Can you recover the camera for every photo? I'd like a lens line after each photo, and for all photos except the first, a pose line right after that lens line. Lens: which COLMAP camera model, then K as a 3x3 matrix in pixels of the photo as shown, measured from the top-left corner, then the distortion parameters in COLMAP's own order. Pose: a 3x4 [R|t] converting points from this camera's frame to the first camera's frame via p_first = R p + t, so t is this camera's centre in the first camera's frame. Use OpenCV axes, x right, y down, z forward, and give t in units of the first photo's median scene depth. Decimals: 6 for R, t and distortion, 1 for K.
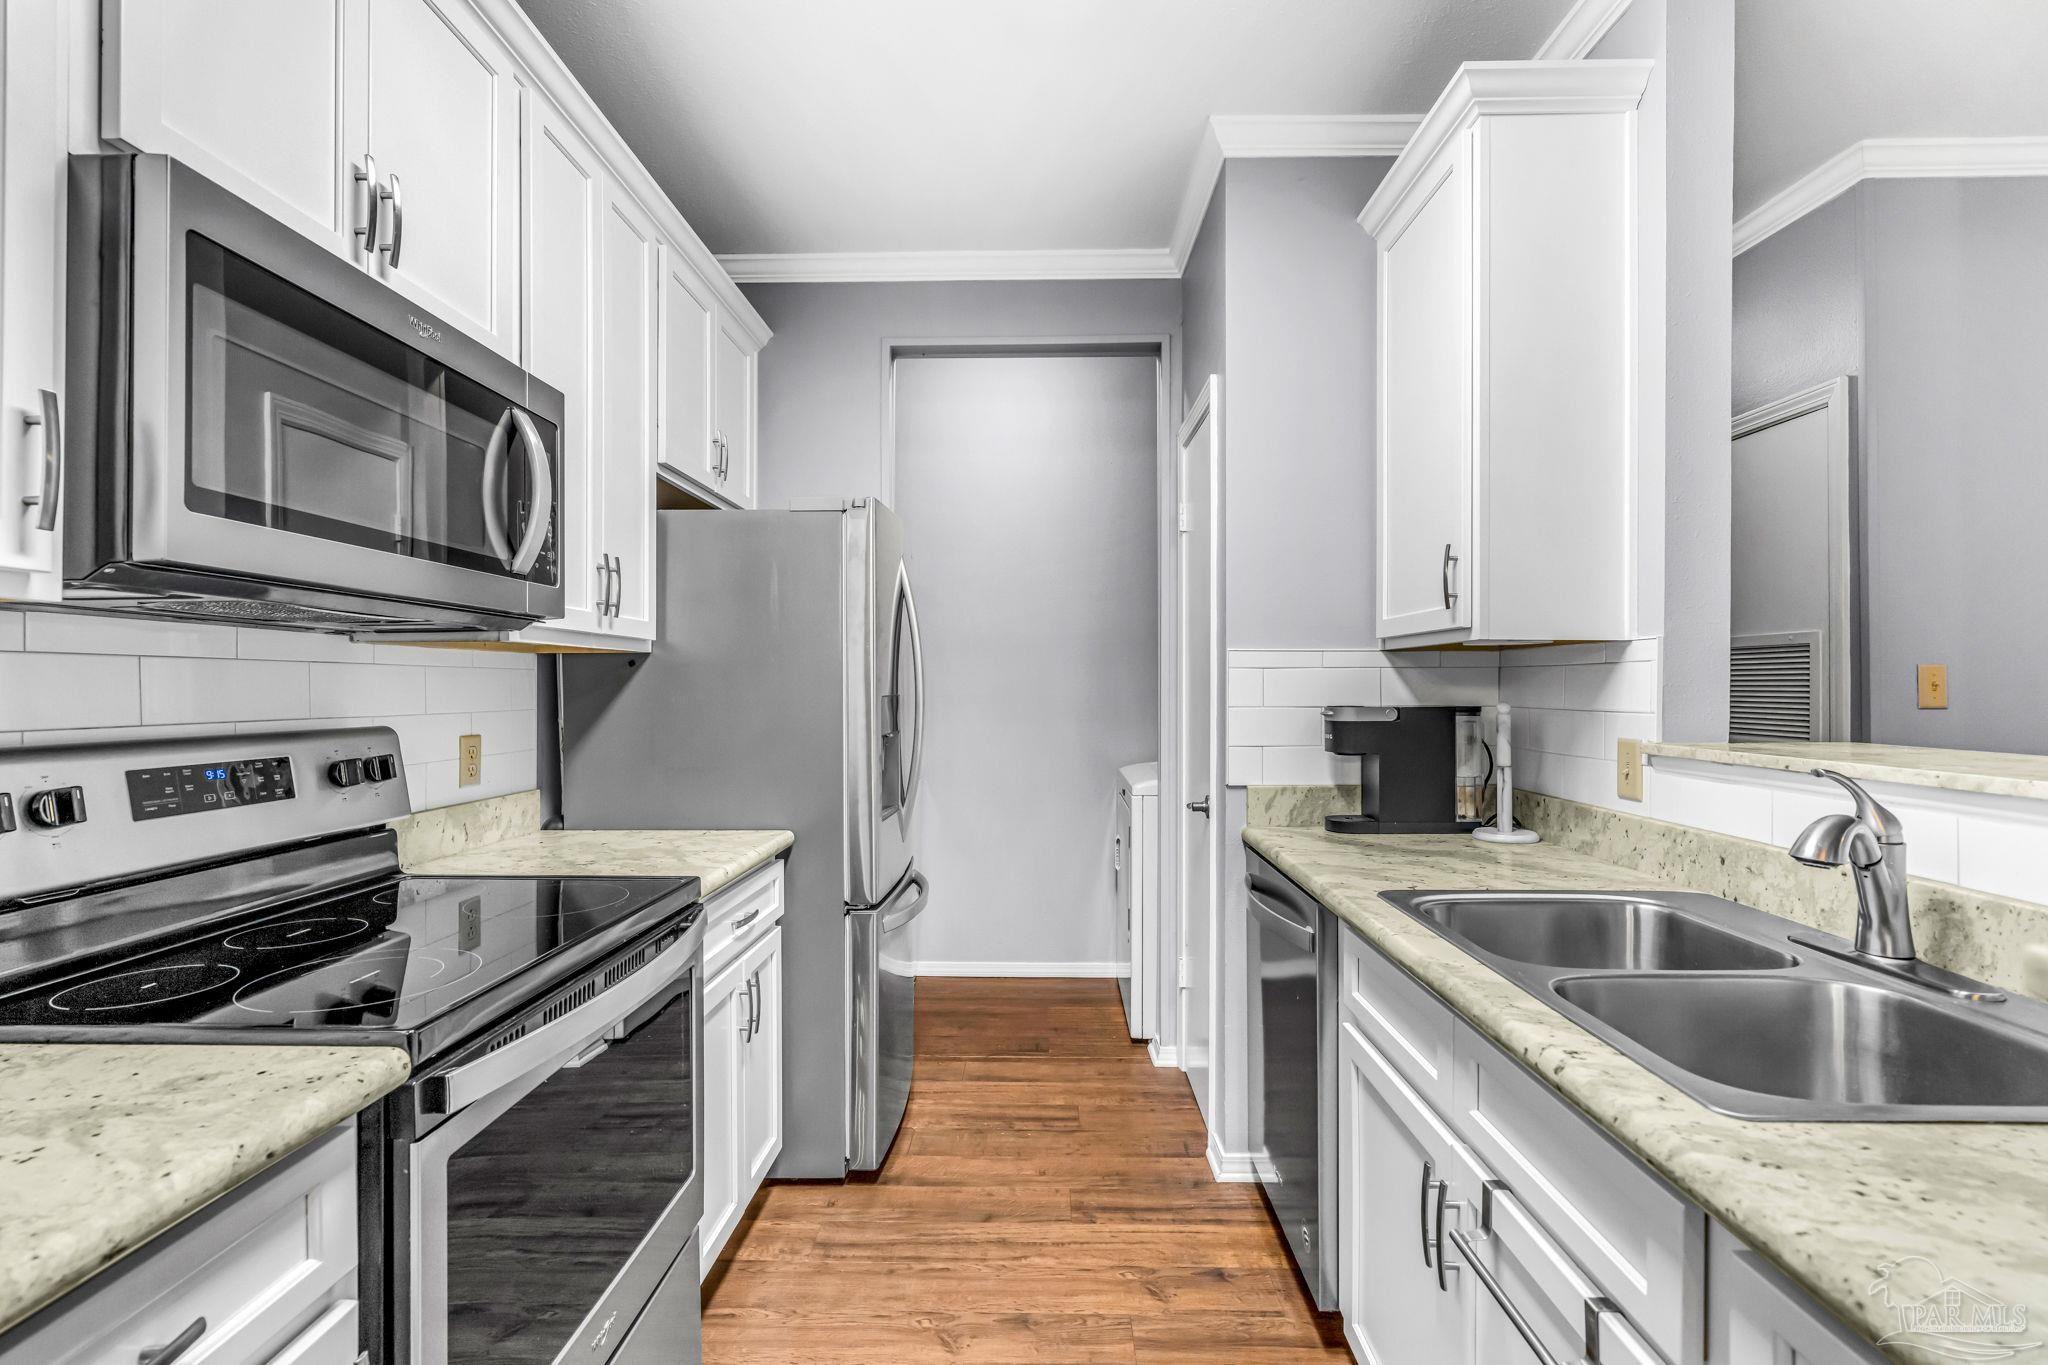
lens RADIAL K [[868.6, 0, 1023.4], [0, 868.6, 685.9], [0, 0, 1]] dist [-0.007715, 0.001991]
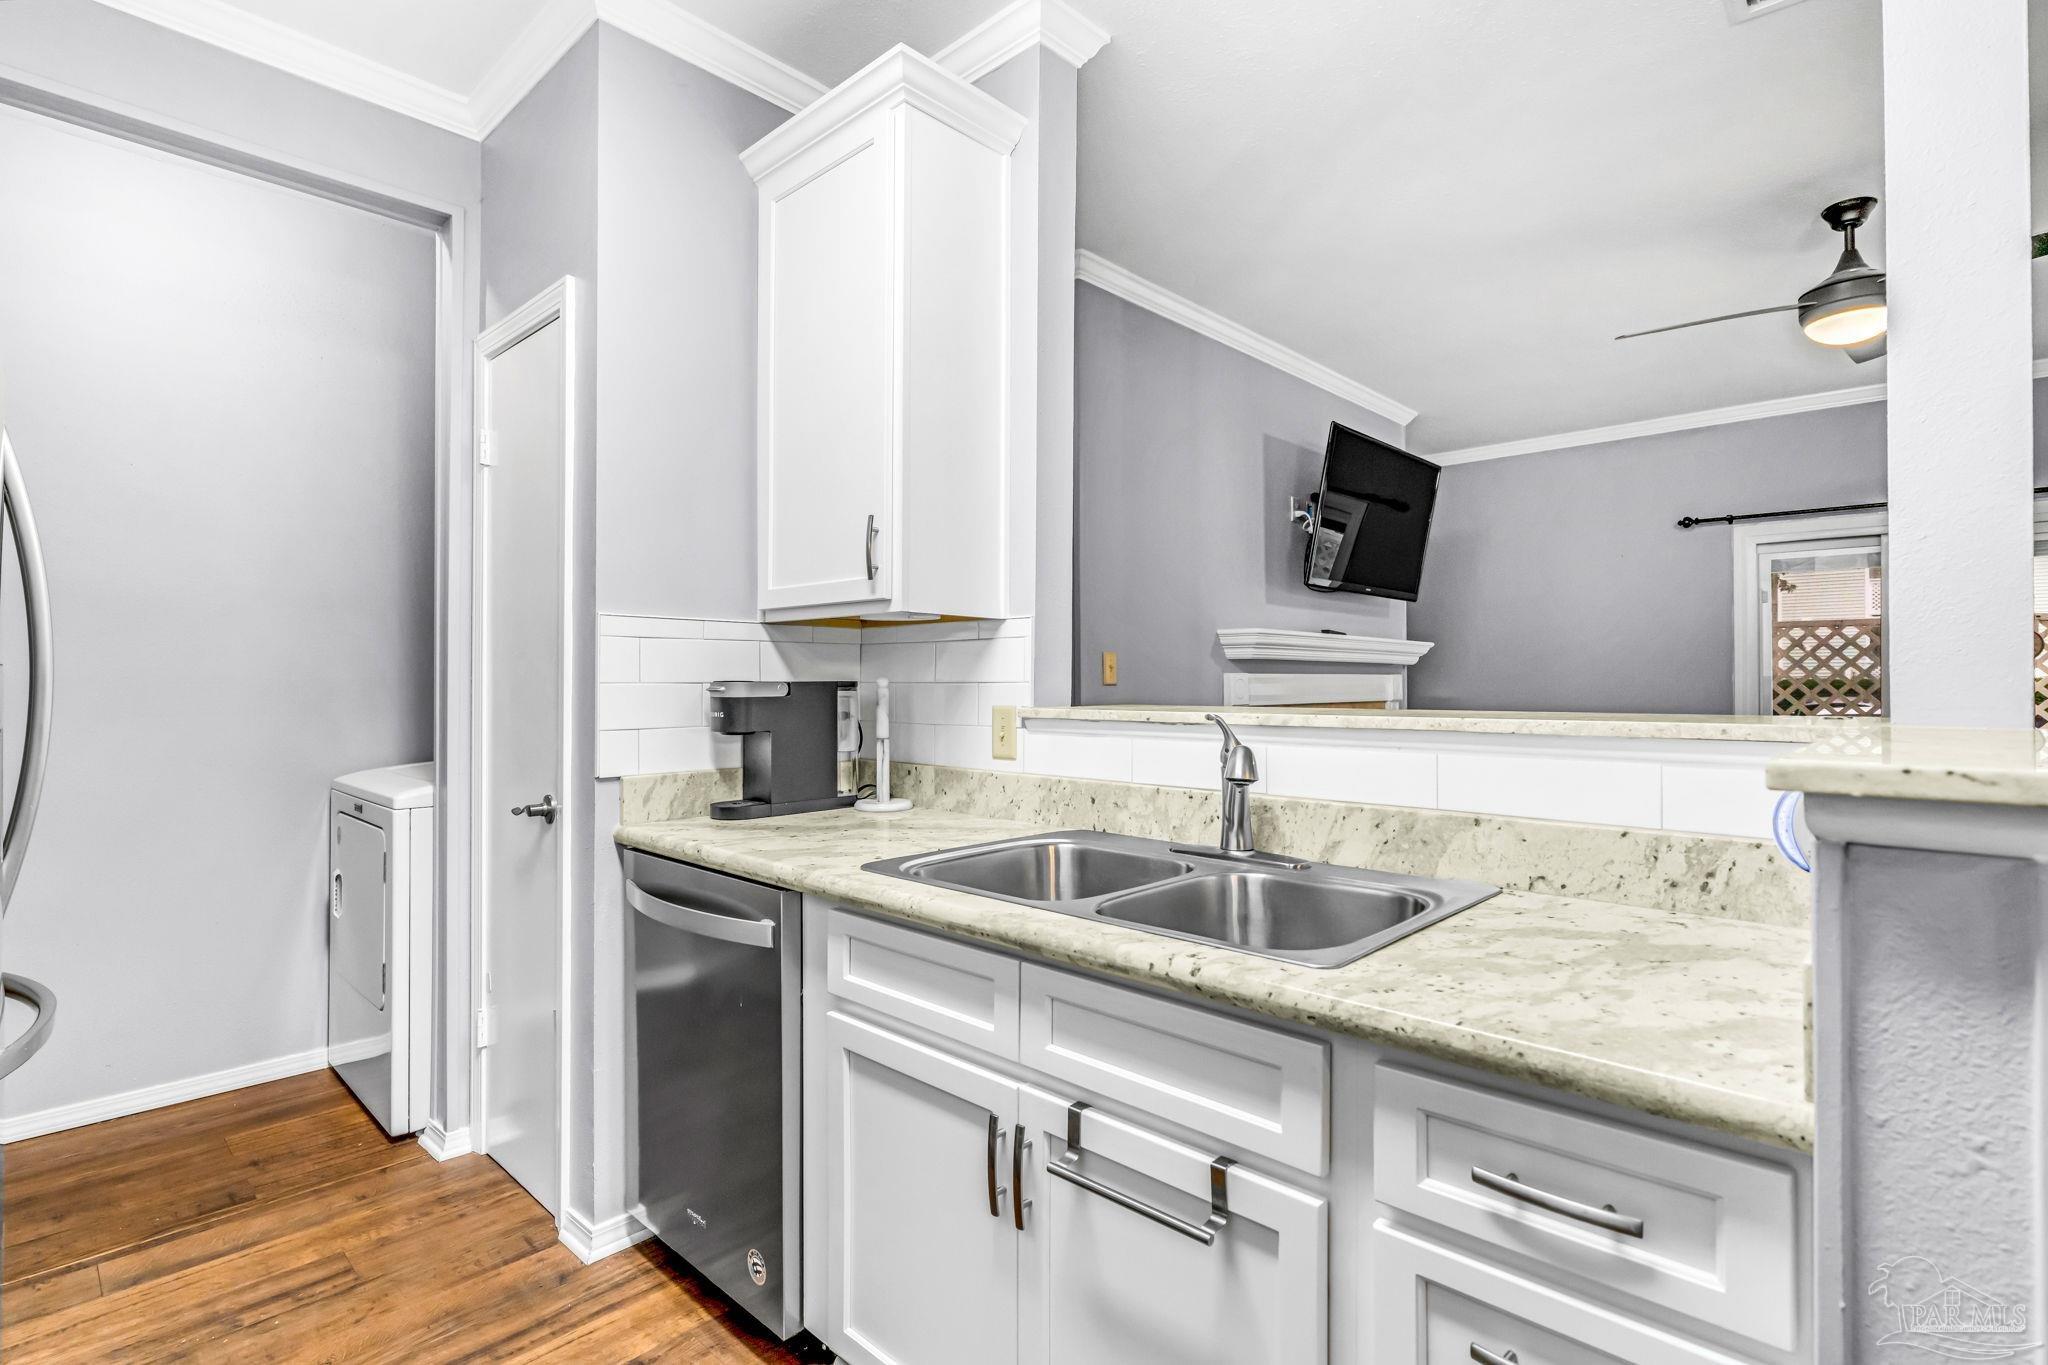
lens RADIAL K [[941.8, 0, 1025.5], [0, 941.8, 672.6], [0, 0, 1]] dist [-0.011249, 0.003557]
pose [[0.695538, 0.004477, 0.718475, -0.135430], [-0.002837, 0.999990, -0.003486, 0.017651], [-0.718483, 0.000386, 0.695544, 0.095786]]
